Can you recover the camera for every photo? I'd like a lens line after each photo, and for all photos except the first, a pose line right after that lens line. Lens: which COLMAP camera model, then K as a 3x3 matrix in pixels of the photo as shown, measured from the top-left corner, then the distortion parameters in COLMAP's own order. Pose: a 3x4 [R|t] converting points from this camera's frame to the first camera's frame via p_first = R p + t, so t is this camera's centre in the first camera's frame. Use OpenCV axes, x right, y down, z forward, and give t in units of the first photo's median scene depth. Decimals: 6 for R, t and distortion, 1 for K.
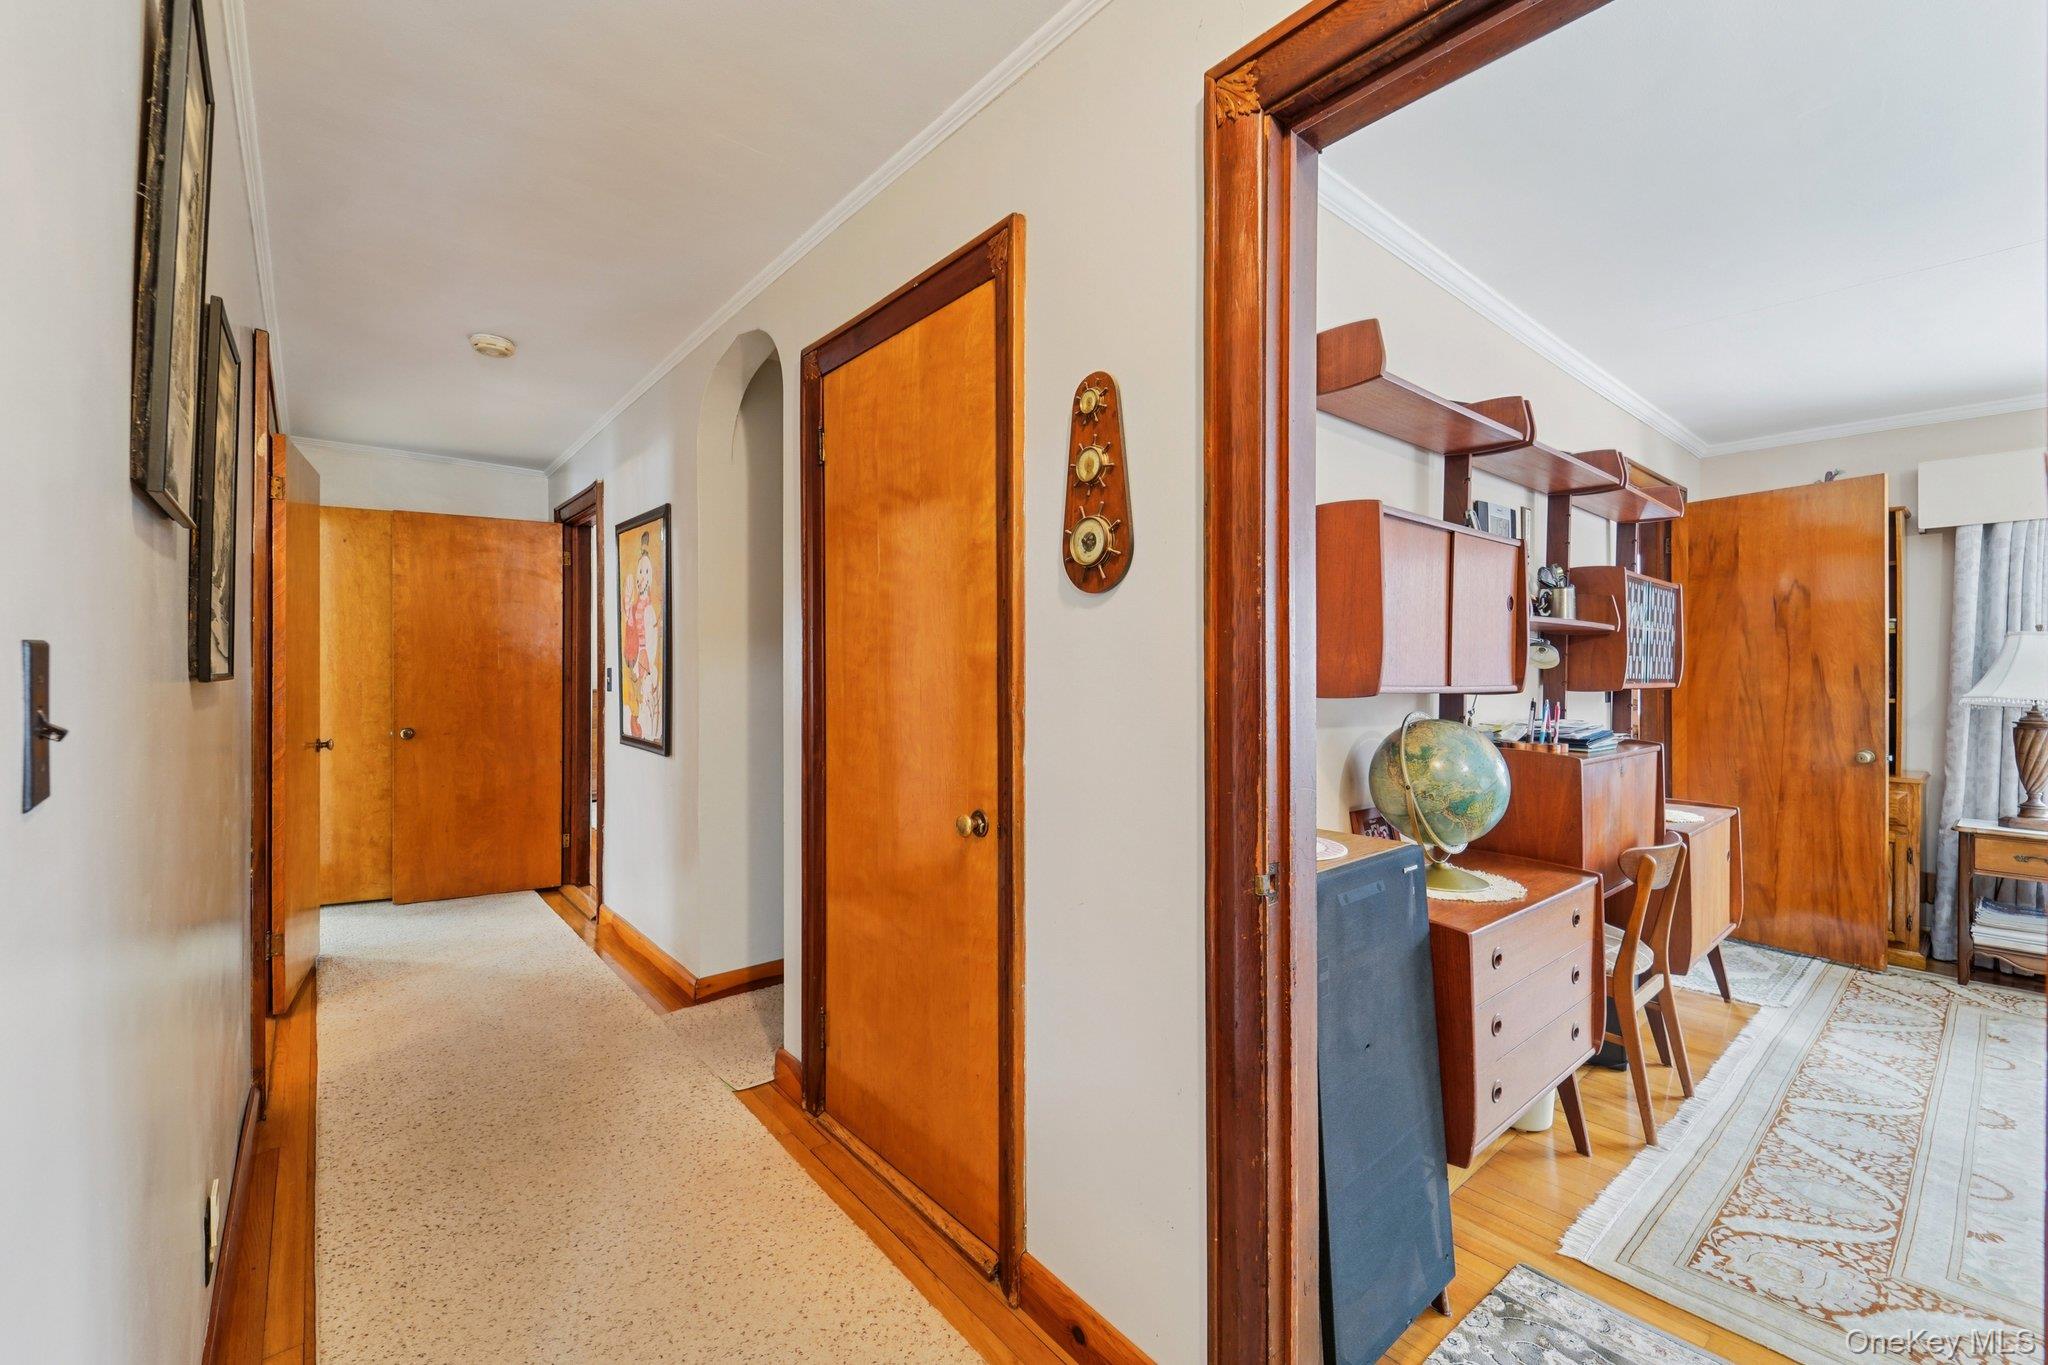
lens RADIAL K [[835.6, 0, 1024.0], [0, 835.6, 682.5], [0, 0, 1]] dist [-0.022106, -0.000552]
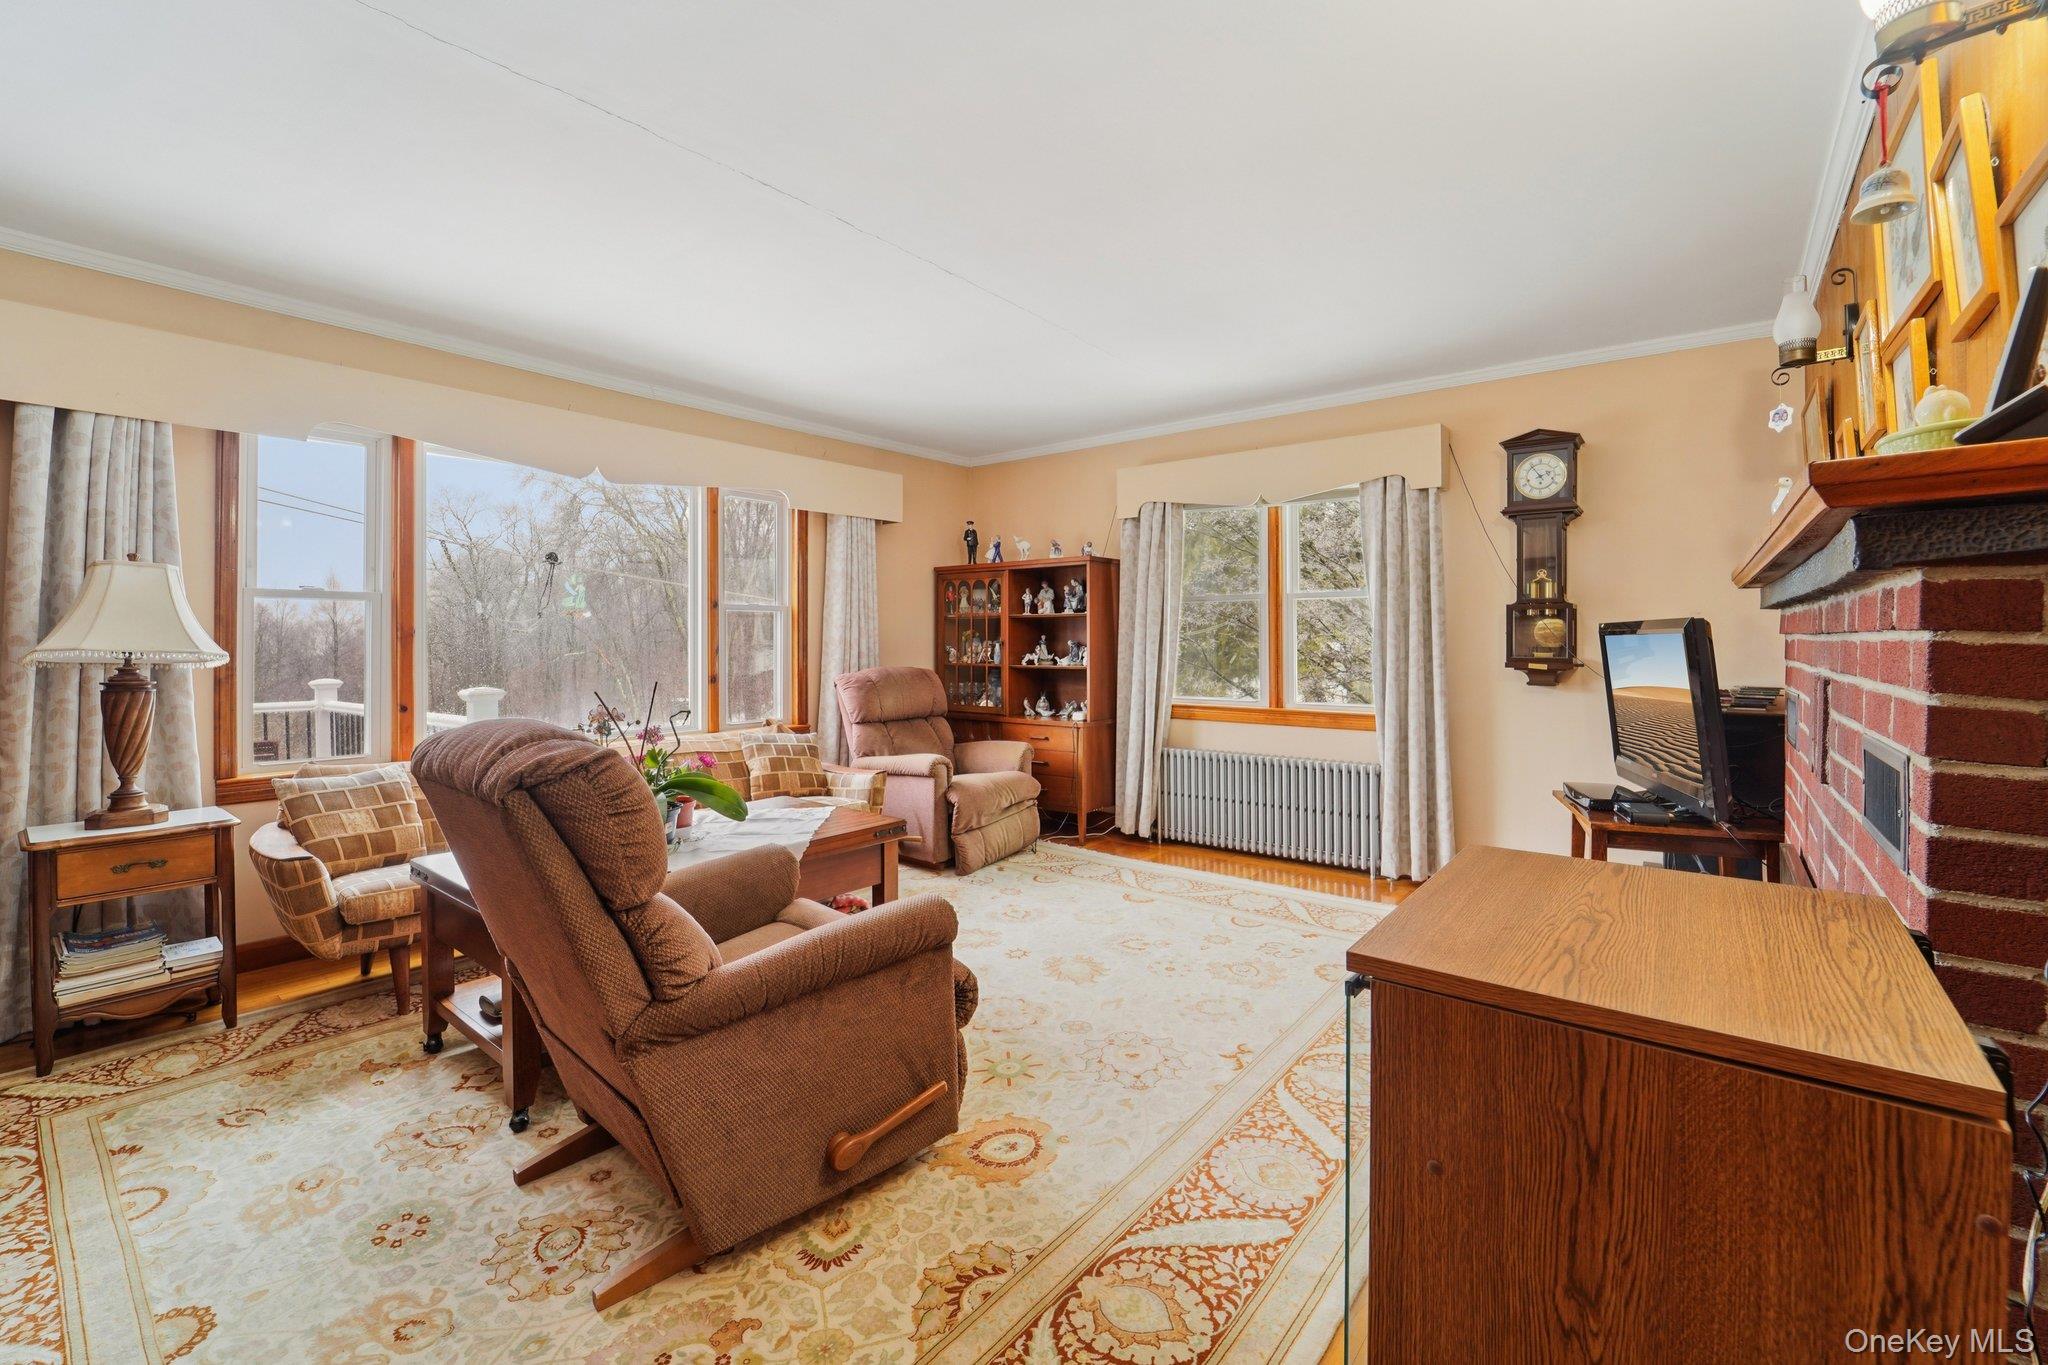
lens RADIAL K [[871.9, 0, 1019.4], [0, 871.9, 628.8], [0, 0, 1]] dist [-0.016511, 0.000018]
pose [[-0.194717, 0.009420, 0.980814, 0.293701], [0.013156, 0.999889, -0.006991, 0.015467], [-0.980771, 0.011542, -0.194819, 0.323546]]
